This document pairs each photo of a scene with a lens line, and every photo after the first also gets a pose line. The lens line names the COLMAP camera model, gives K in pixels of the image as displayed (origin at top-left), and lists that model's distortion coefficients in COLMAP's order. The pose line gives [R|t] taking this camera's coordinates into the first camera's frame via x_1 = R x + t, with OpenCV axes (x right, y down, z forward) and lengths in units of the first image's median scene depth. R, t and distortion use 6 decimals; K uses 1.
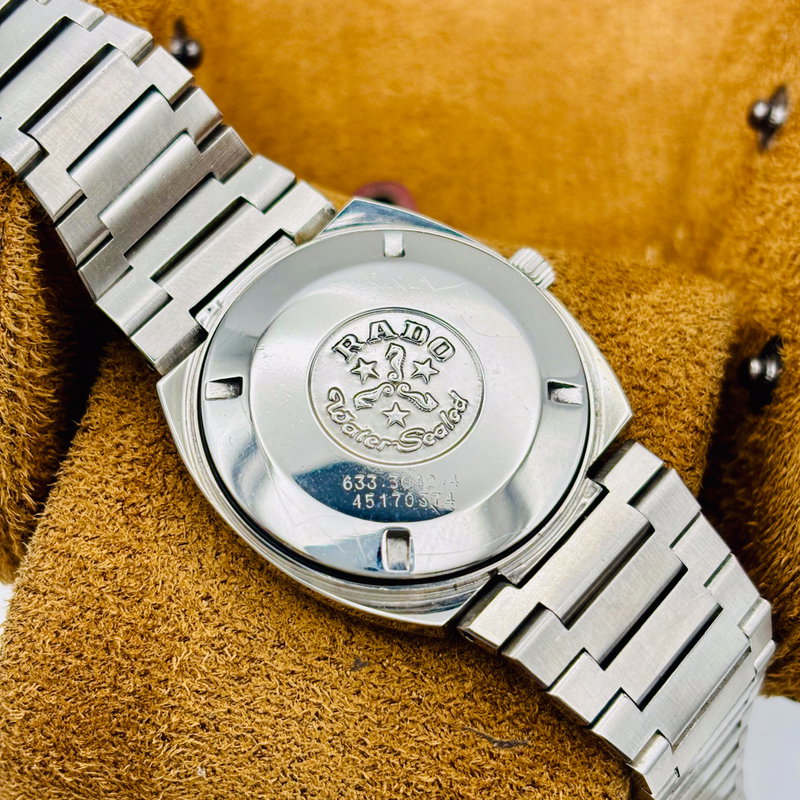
lens RADIAL K [[1692.0, 0, 391.7], [0, 1692.0, 399.4], [0, 0, 1]] dist [0.079700, 0.000000]
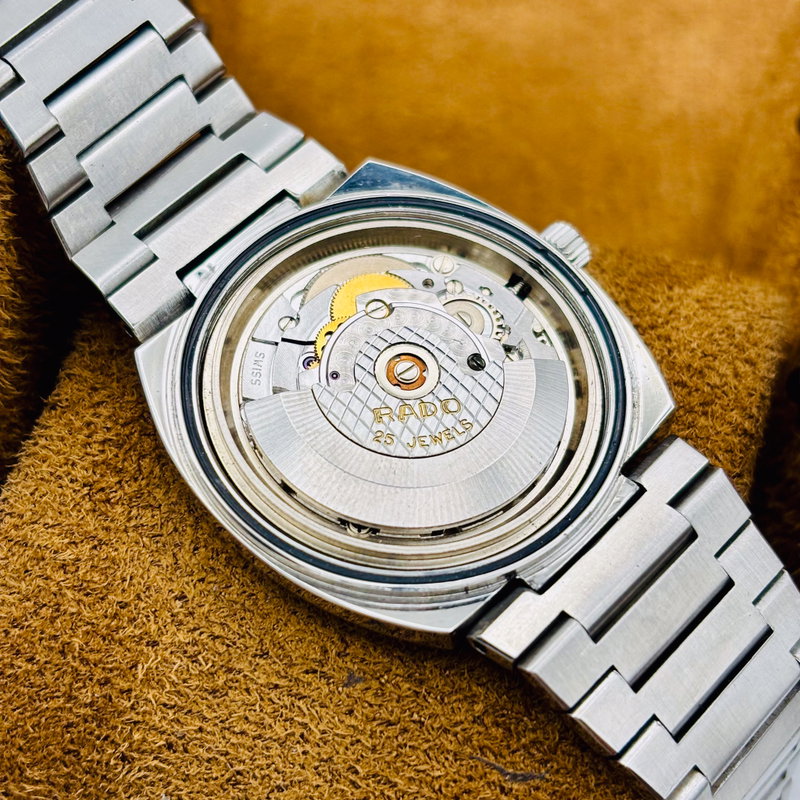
lens RADIAL K [[1692.0, 0, 407.9], [0, 1692.0, 408.6], [0, 0, 1]] dist [0.079700, 0.000000]
pose [[0.999282, 0.037519, 0.005193, -0.000948], [-0.037138, 0.997487, -0.060329, 0.068083], [-0.007444, 0.060093, 0.998165, 0.124140]]
